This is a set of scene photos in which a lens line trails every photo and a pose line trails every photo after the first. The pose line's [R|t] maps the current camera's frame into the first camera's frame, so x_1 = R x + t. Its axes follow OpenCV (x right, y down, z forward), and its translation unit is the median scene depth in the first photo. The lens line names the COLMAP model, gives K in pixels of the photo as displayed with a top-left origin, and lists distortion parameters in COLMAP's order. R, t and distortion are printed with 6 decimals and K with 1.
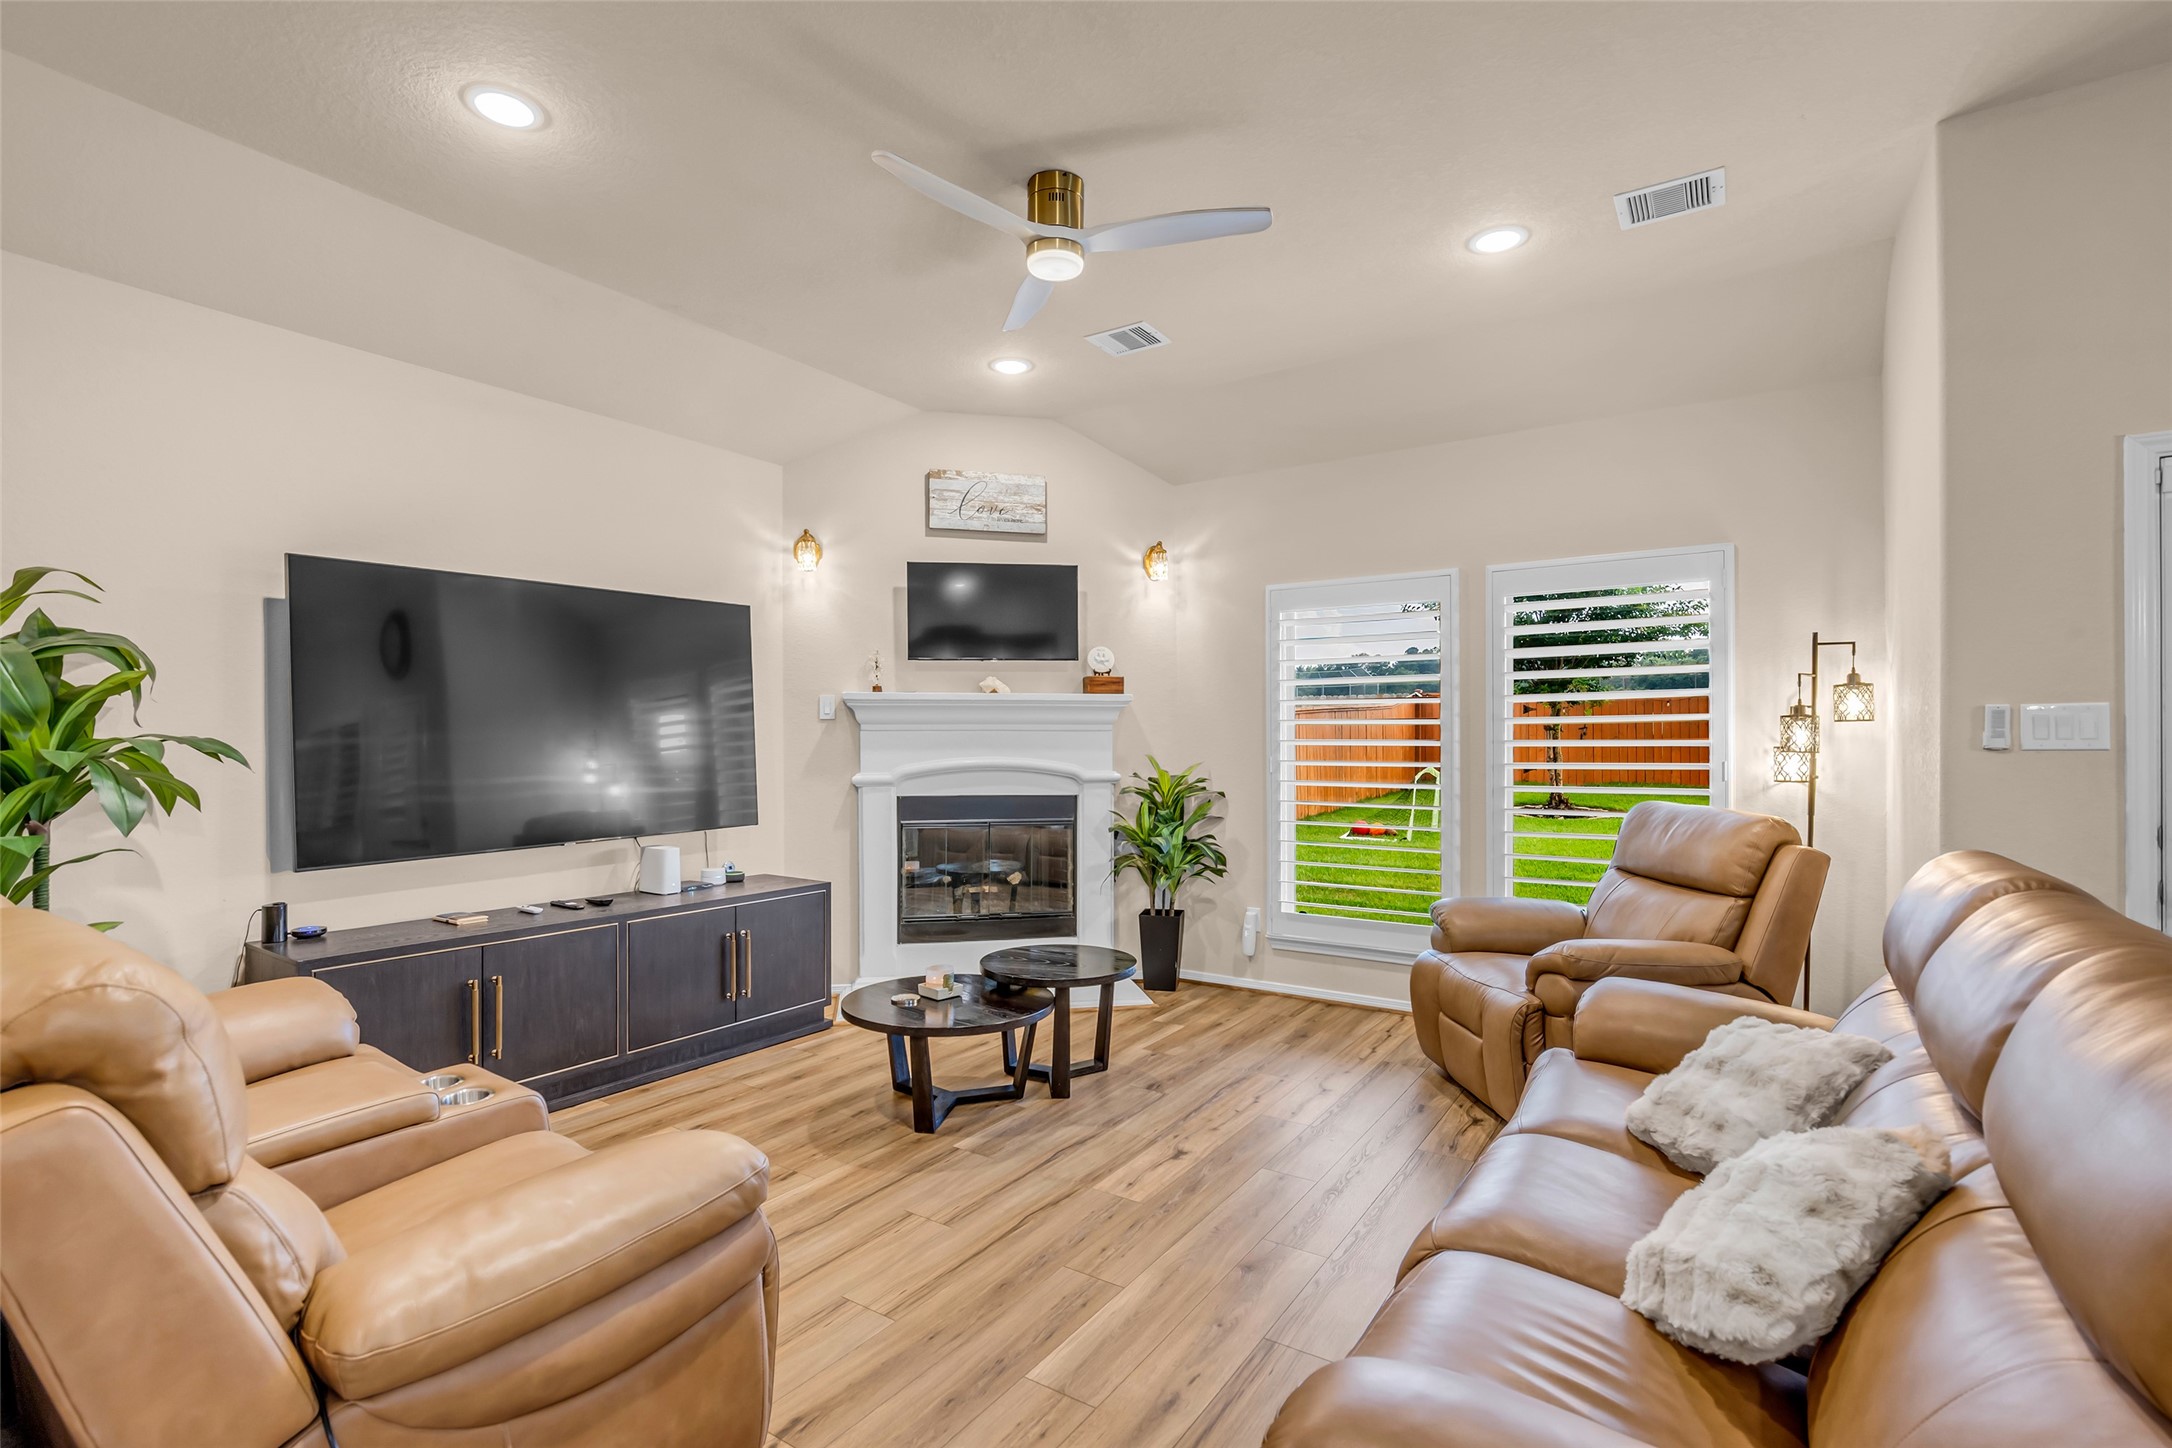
lens RADIAL K [[1000.6, 0, 1076.0], [0, 1000.6, 727.7], [0, 0, 1]] dist [-0.013937, 0.003422]
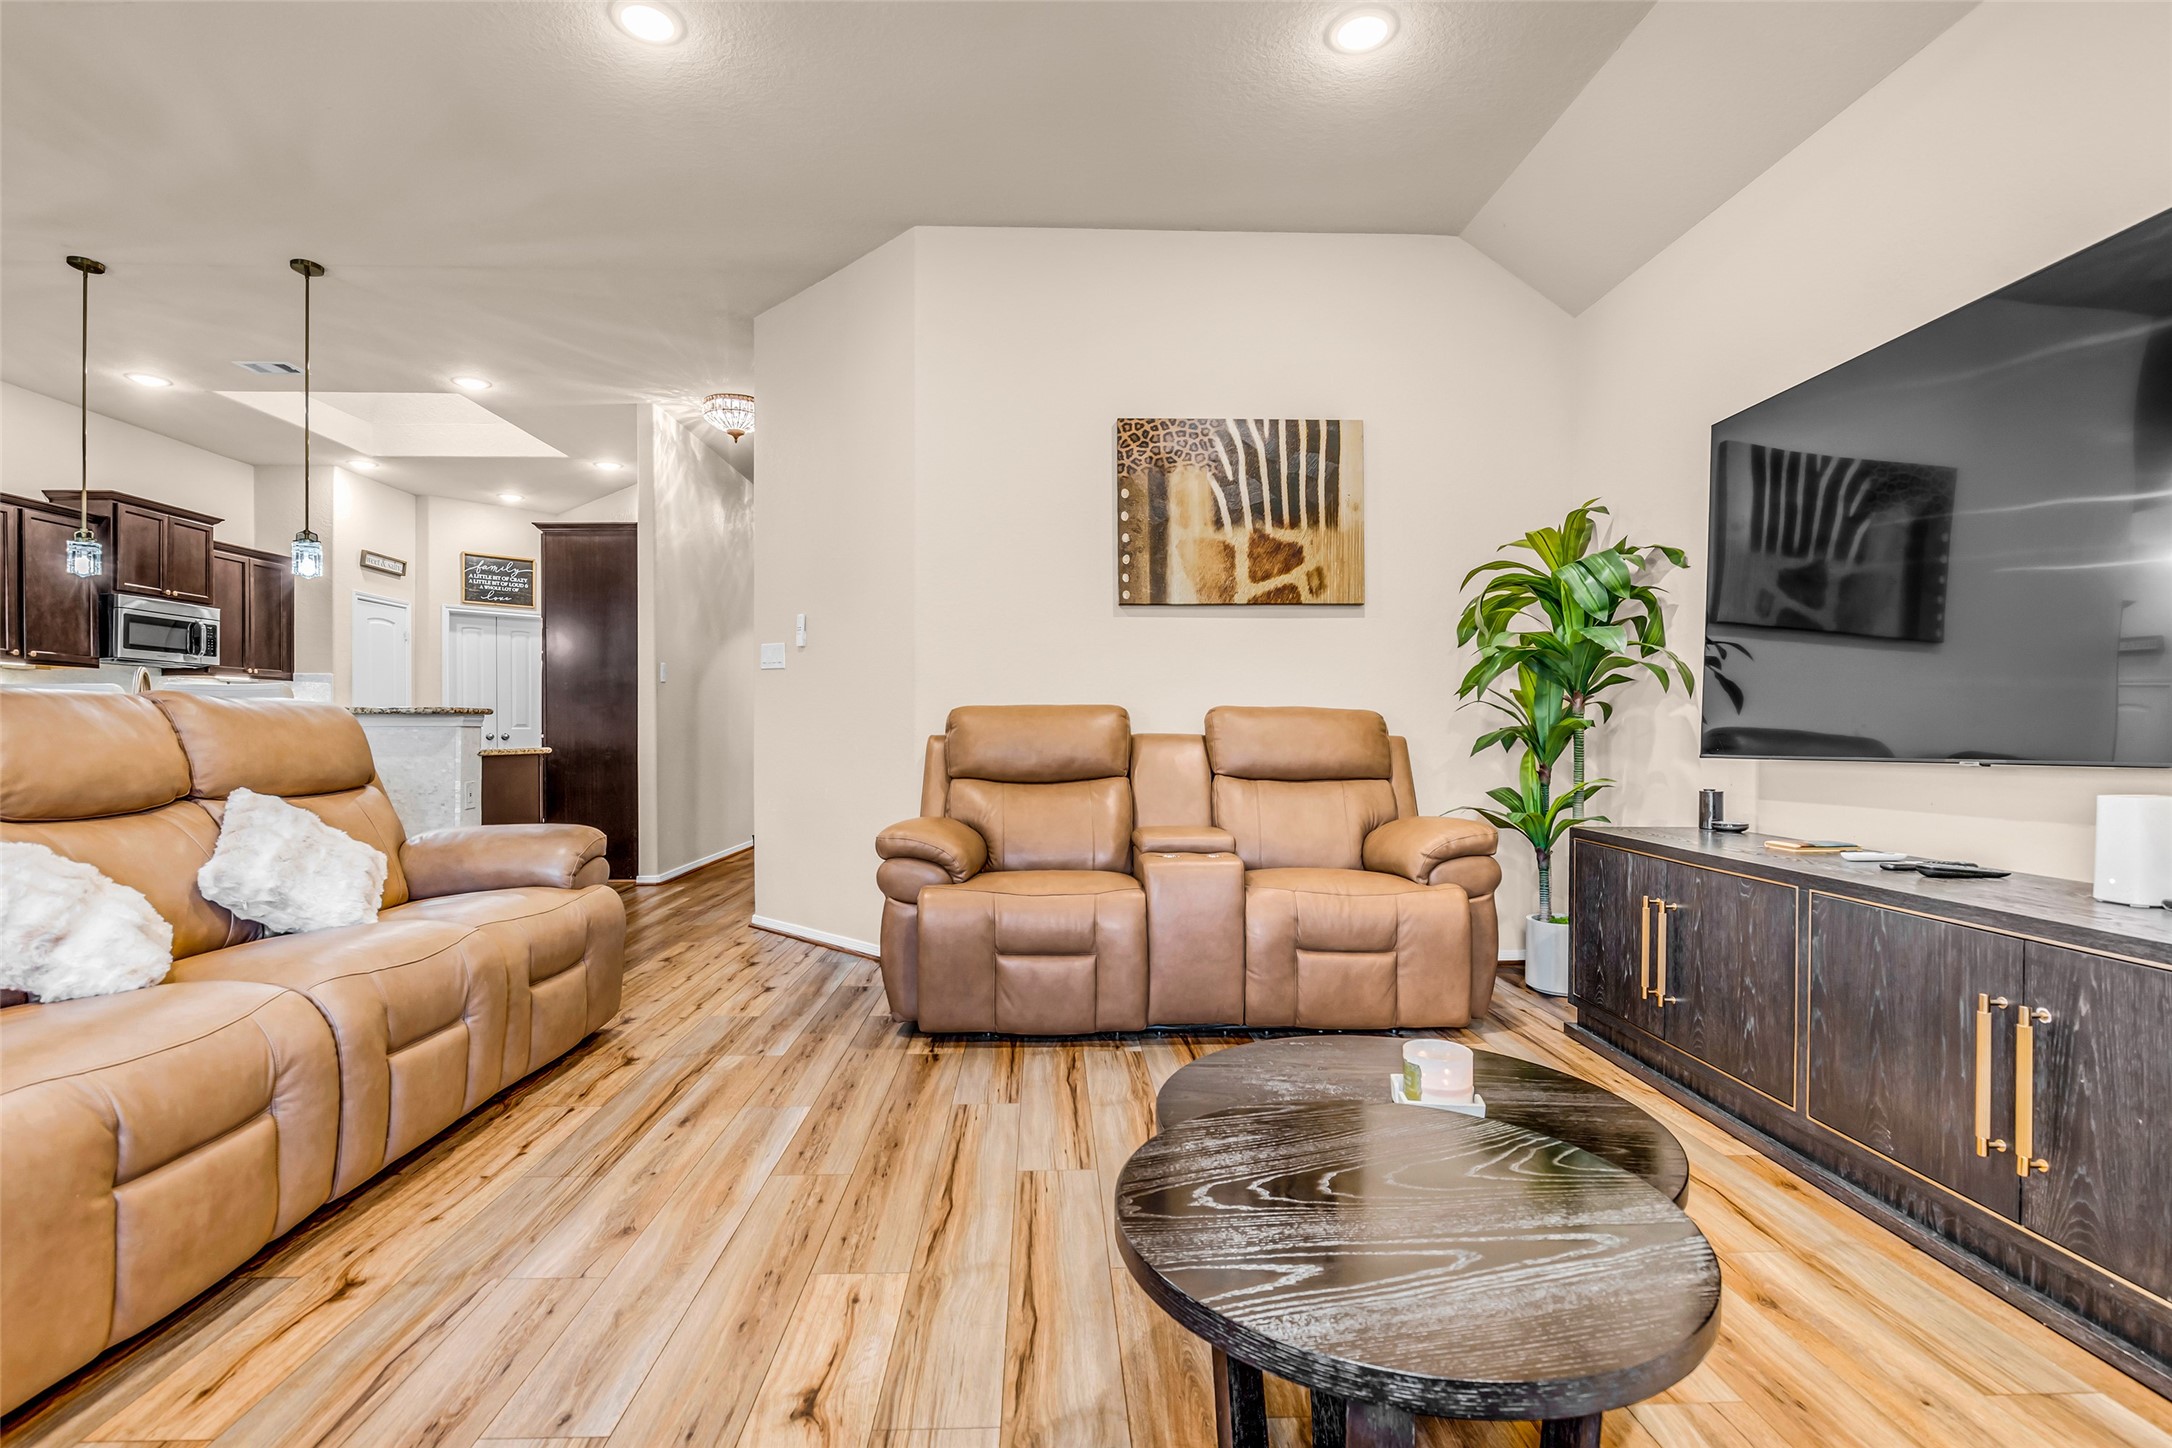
lens RADIAL K [[1000.6, 0, 1081.5], [0, 1000.6, 737.6], [0, 0, 1]] dist [-0.013937, 0.003422]
pose [[-0.806699, 0.004528, -0.590945, 0.166036], [0.005325, 0.999986, 0.000393, 0.076489], [0.590939, -0.002829, -0.806712, 0.890566]]
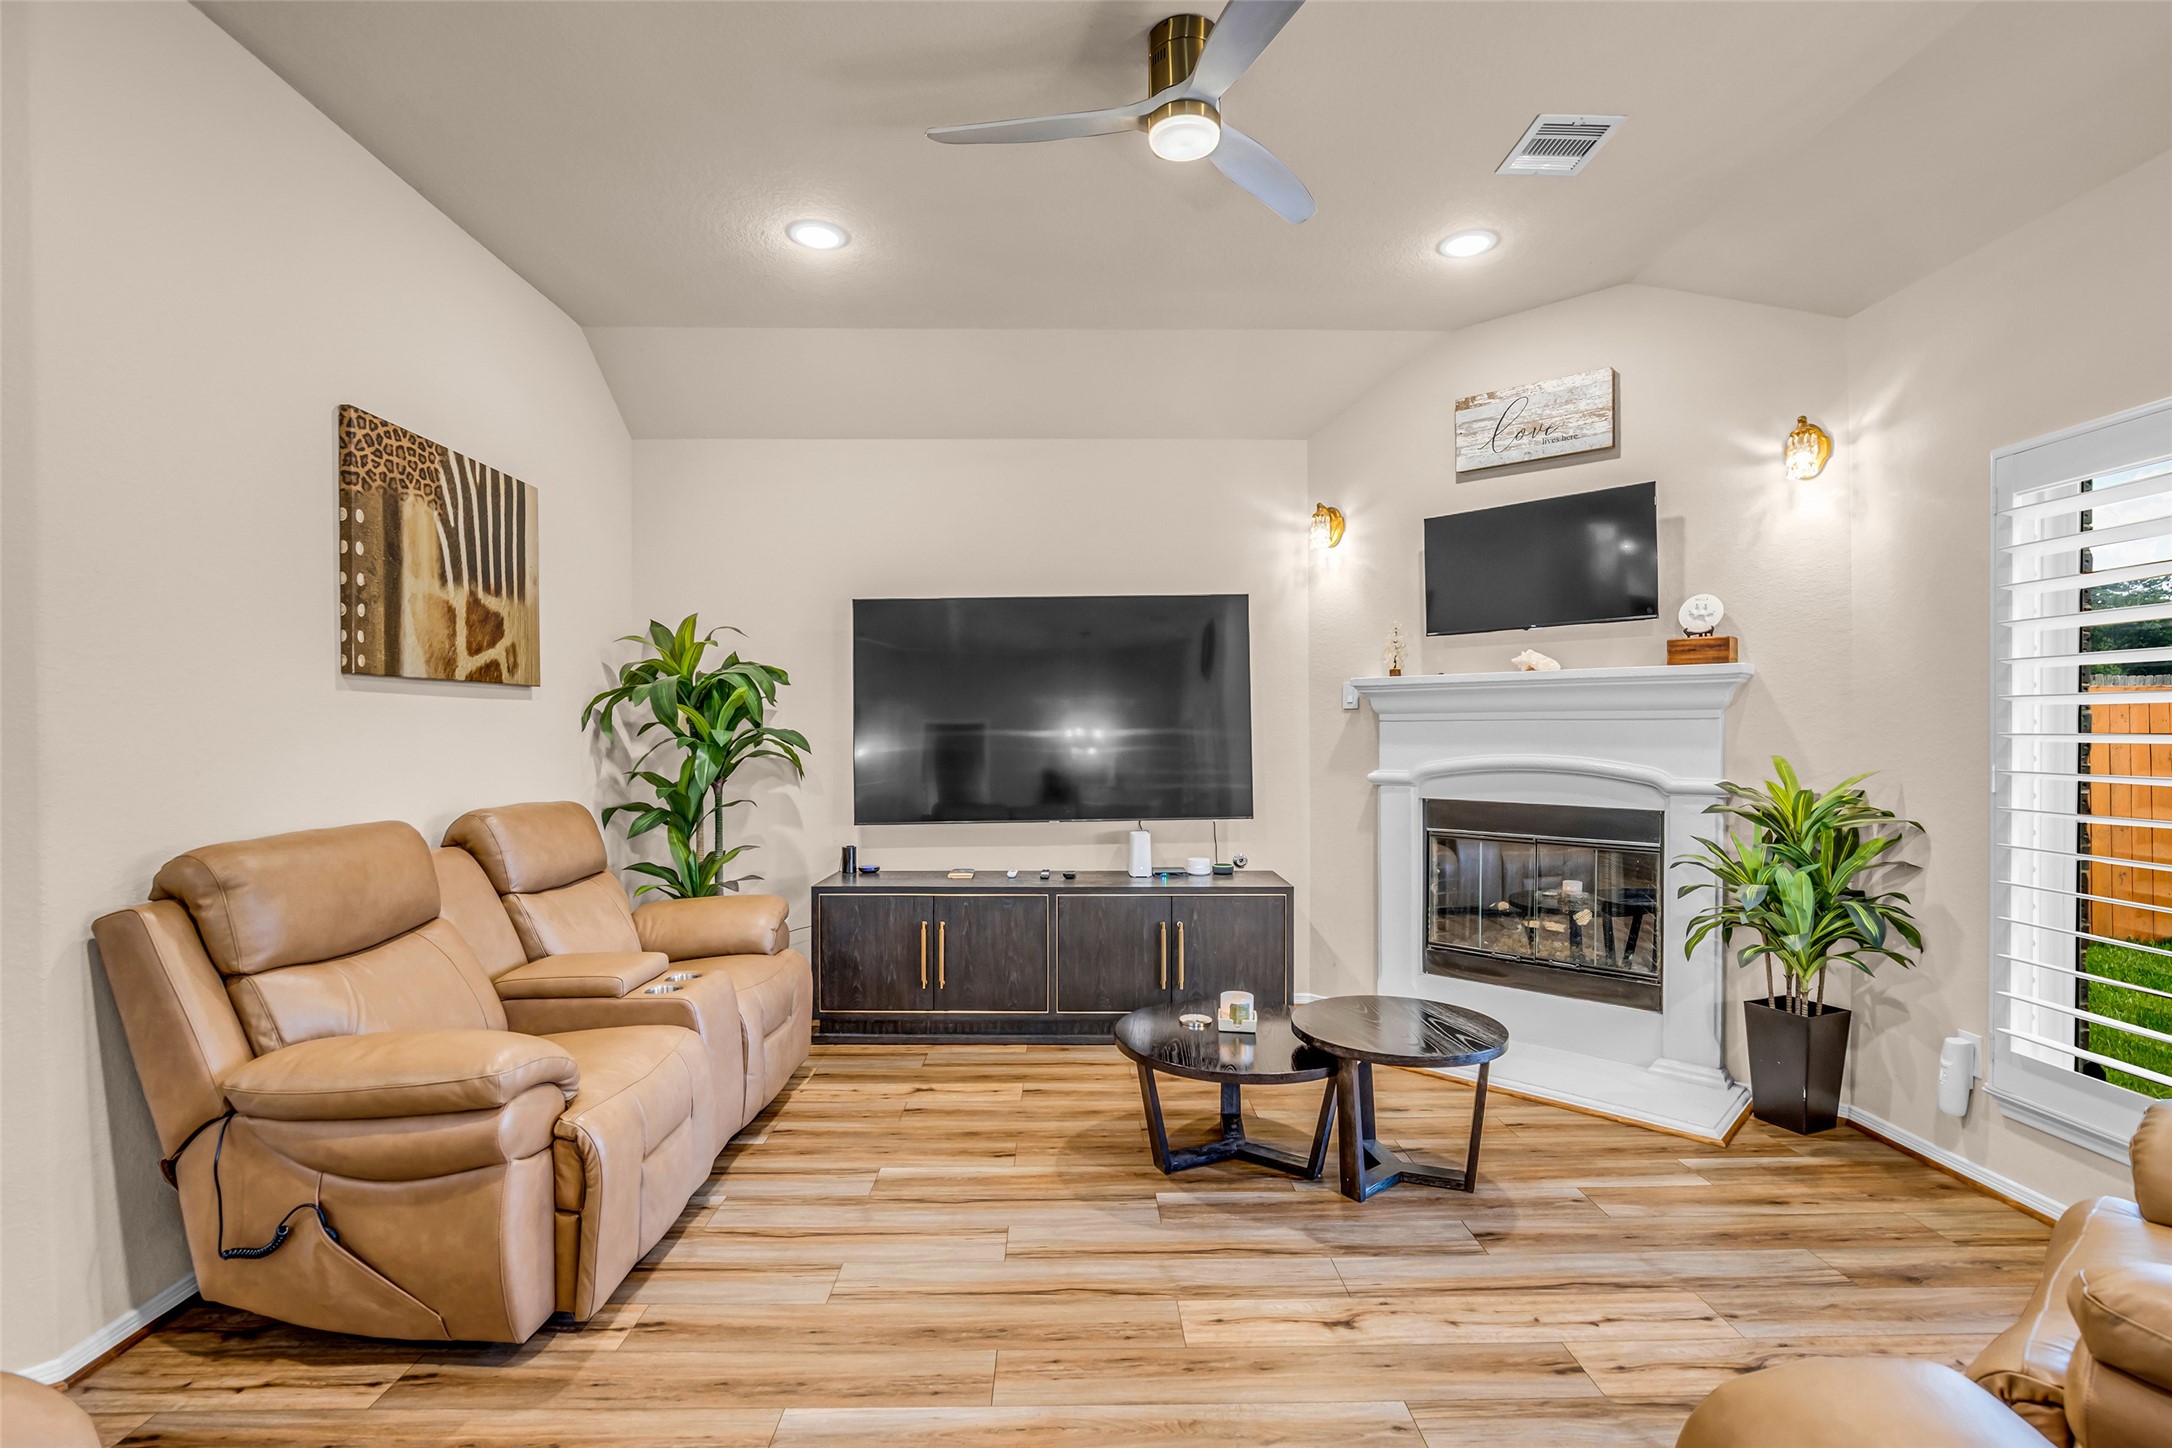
lens RADIAL K [[1000.6, 0, 1078.4], [0, 1000.6, 736.0], [0, 0, 1]] dist [-0.013937, 0.003422]
pose [[0.572384, 0.005502, -0.819967, 0.352073], [0.009154, 0.999872, 0.013099, 0.002141], [0.819935, -0.015004, 0.572260, 0.280964]]
